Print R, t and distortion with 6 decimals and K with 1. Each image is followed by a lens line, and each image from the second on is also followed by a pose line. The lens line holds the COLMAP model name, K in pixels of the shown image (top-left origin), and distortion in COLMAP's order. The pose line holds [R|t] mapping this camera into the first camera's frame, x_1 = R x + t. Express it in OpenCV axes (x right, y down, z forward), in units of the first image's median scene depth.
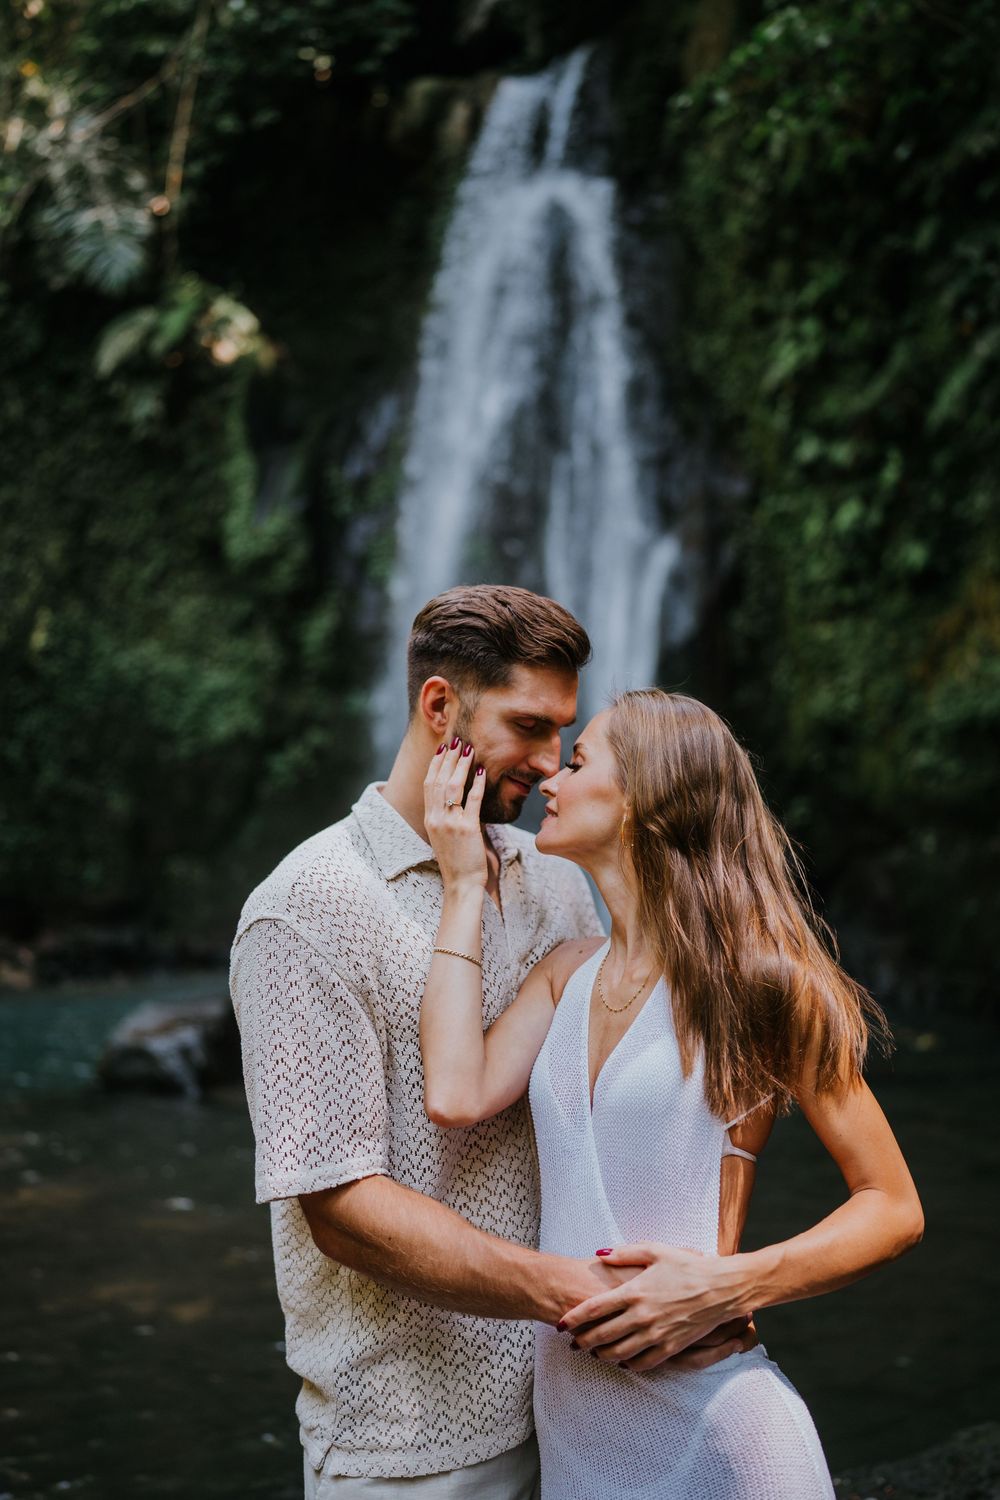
lens RADIAL K [[1515.7, 0, 497.1], [0, 1515.7, 750.6], [0, 0, 1]] dist [-0.012668, 0.186027]
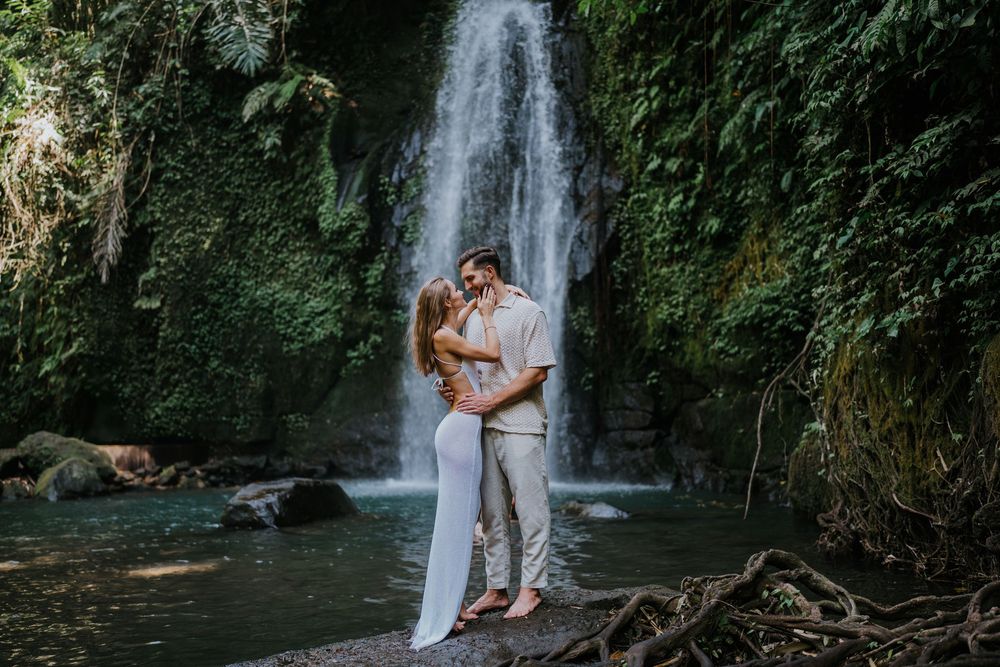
lens RADIAL K [[1008.3, 0, 499.7], [0, 1008.3, 321.6], [0, 0, 1]] dist [0.009145, 0.016495]
pose [[0.999599, -0.011196, -0.026002, 0.049280], [0.010447, 0.999532, -0.028767, 0.006613], [0.026312, 0.028484, 0.999248, -0.098807]]
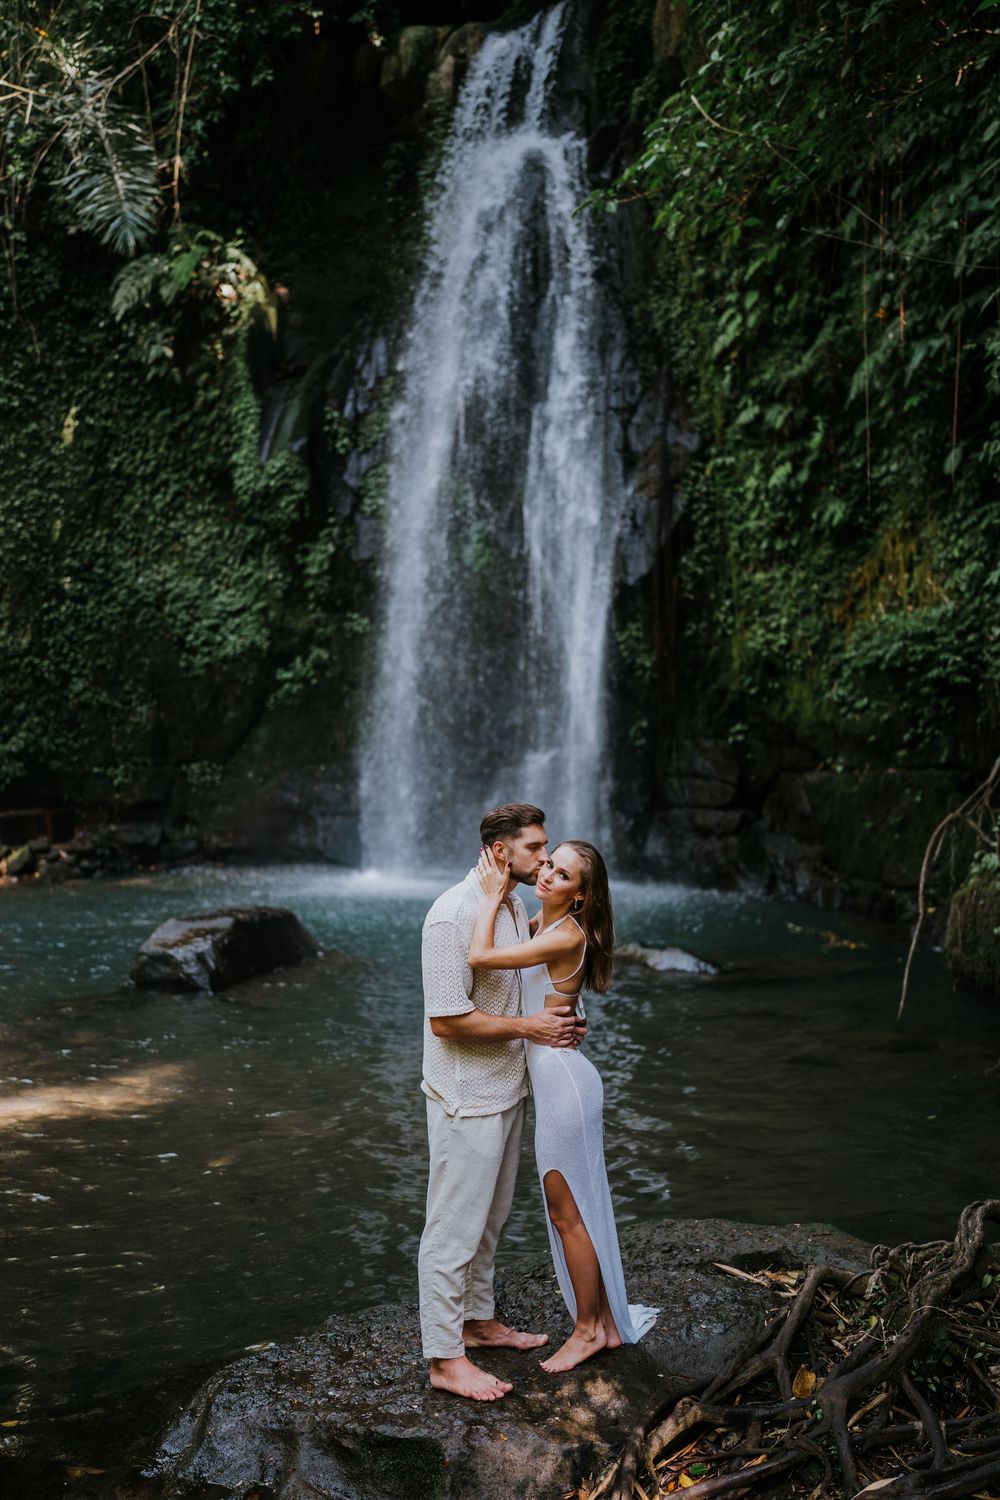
lens RADIAL K [[1515.7, 0, 497.1], [0, 1515.7, 750.6], [0, 0, 1]] dist [-0.012668, 0.186027]
pose [[0.999912, -0.001879, -0.013102, 0.027540], [0.003047, 0.995969, 0.089651, -0.040871], [0.012880, -0.089683, 0.995887, -0.113946]]
